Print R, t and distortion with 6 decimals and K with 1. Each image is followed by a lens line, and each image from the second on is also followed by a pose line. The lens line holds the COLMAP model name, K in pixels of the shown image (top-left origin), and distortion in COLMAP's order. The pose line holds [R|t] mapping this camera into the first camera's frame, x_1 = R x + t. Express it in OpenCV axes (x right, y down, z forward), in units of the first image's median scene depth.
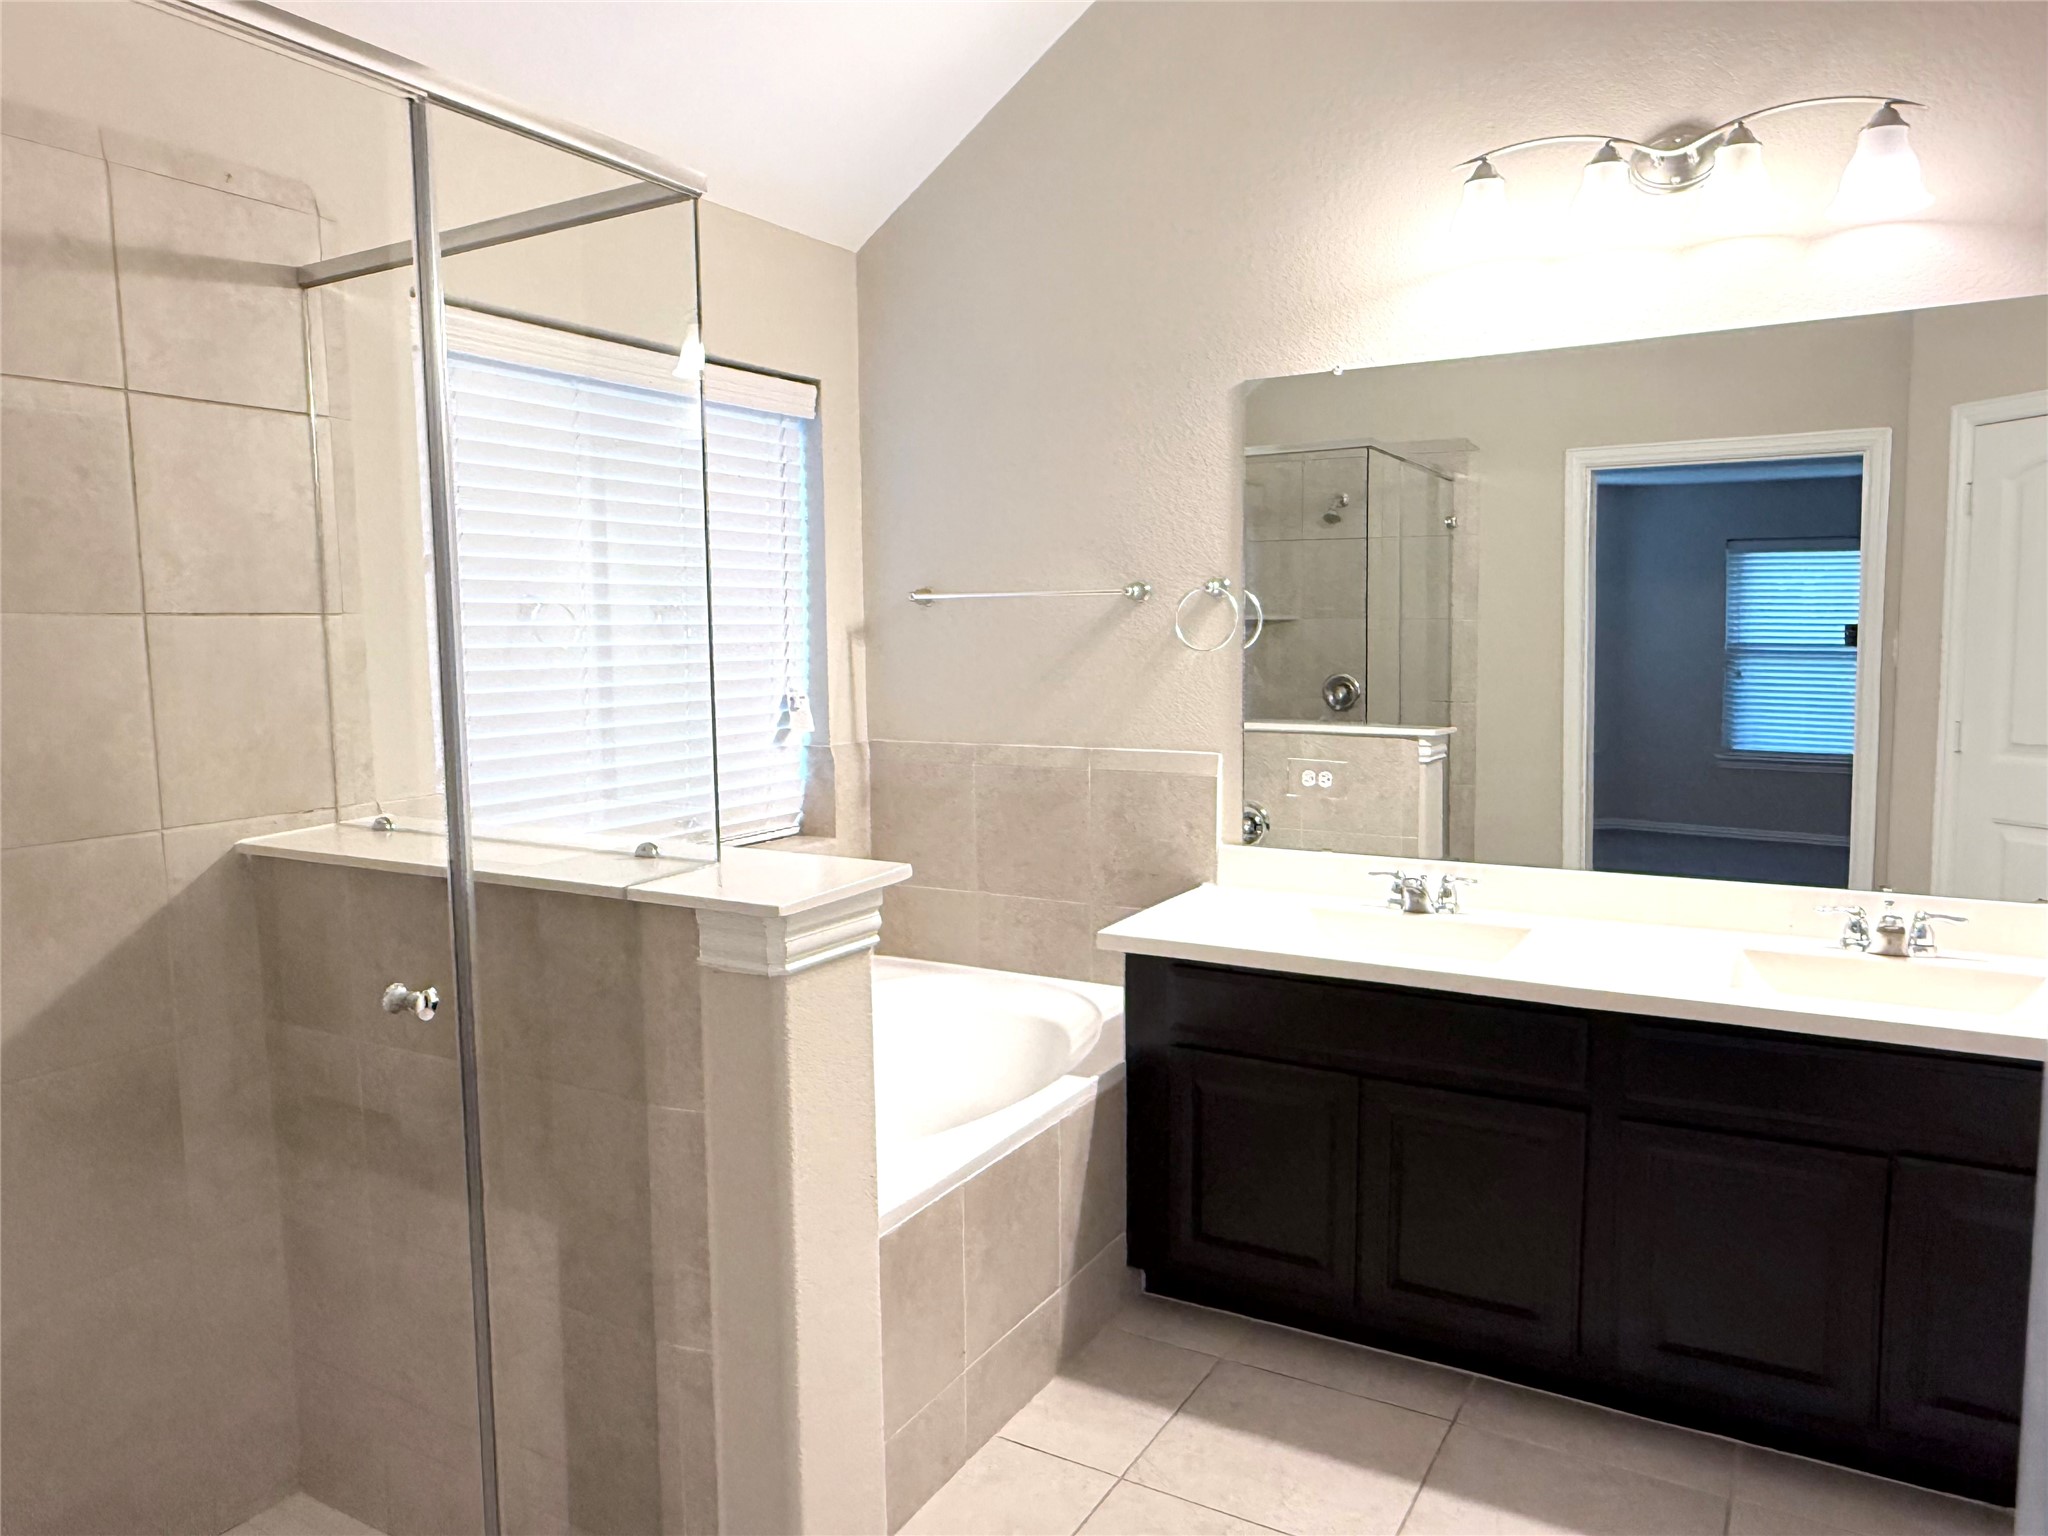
lens RADIAL K [[1397.1, 0, 1015.2], [0, 1397.1, 773.9], [0, 0, 1]] dist [0.000031, 0.001788]
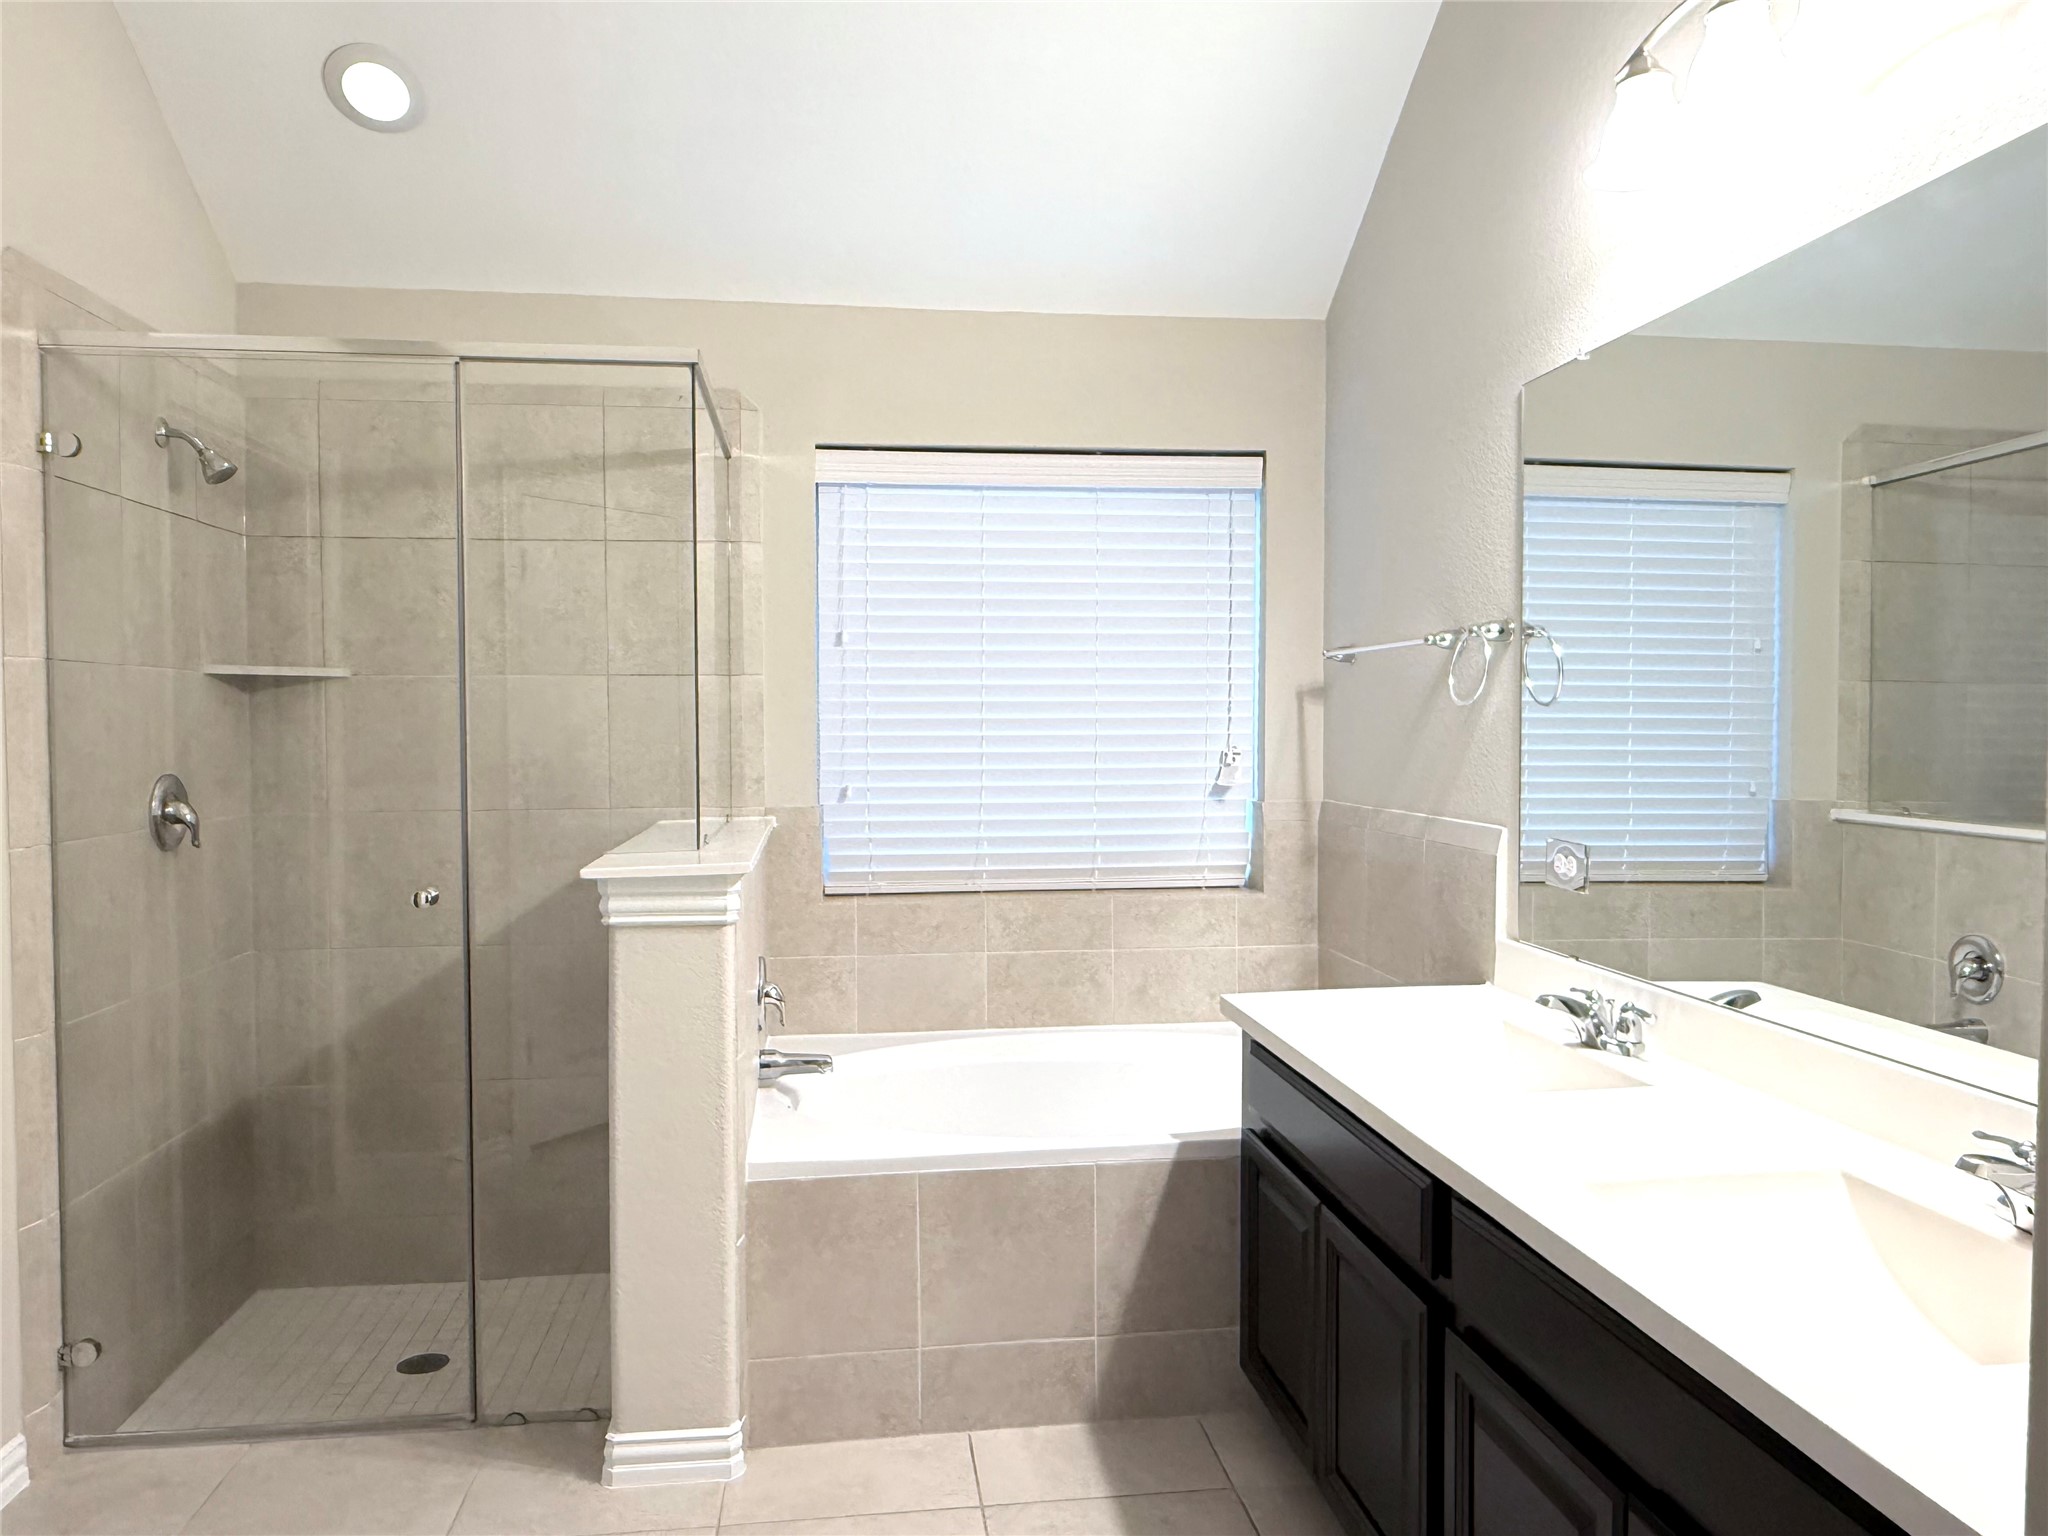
lens RADIAL K [[1394.8, 0, 1022.7], [0, 1394.8, 775.5], [0, 0, 1]] dist [0.000330, 0.000811]
pose [[0.612200, 0.036852, -0.789843, 0.746742], [-0.085053, 0.996187, -0.019444, -0.006448], [0.786115, 0.079082, 0.613000, 0.306884]]
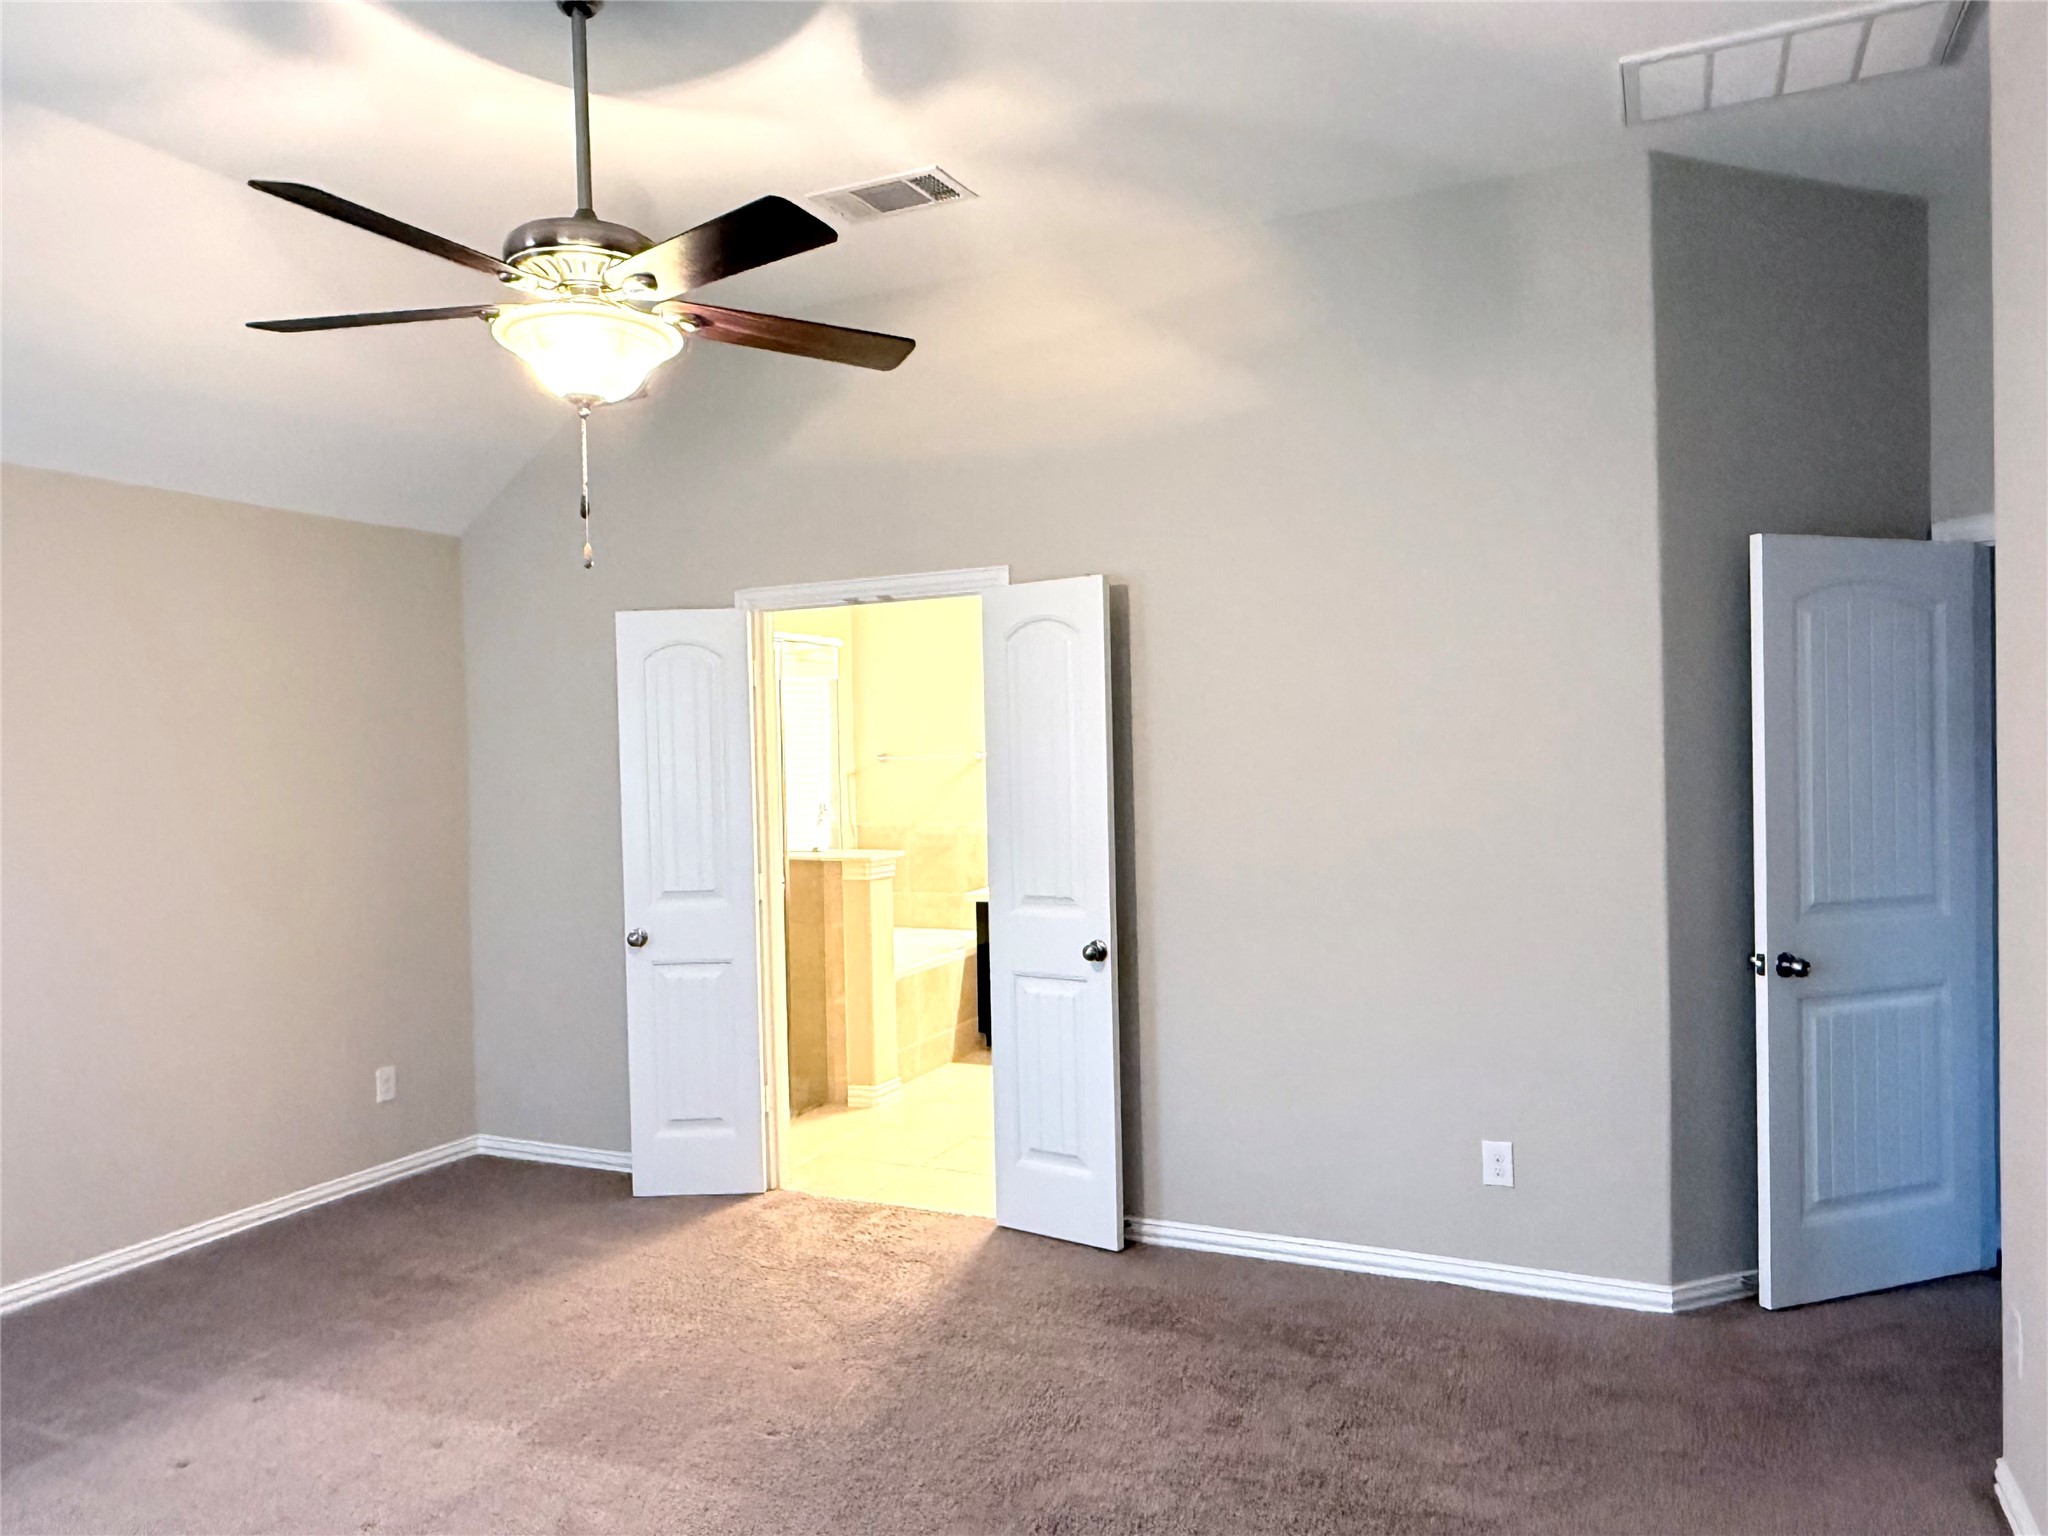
lens RADIAL K [[1397.1, 0, 1015.2], [0, 1397.1, 773.9], [0, 0, 1]] dist [0.000031, 0.001788]
pose [[0.995463, -0.009407, 0.094682, -0.088470], [0.018082, 0.995669, -0.091190, 0.132497], [-0.093414, 0.092489, 0.991322, -1.552703]]
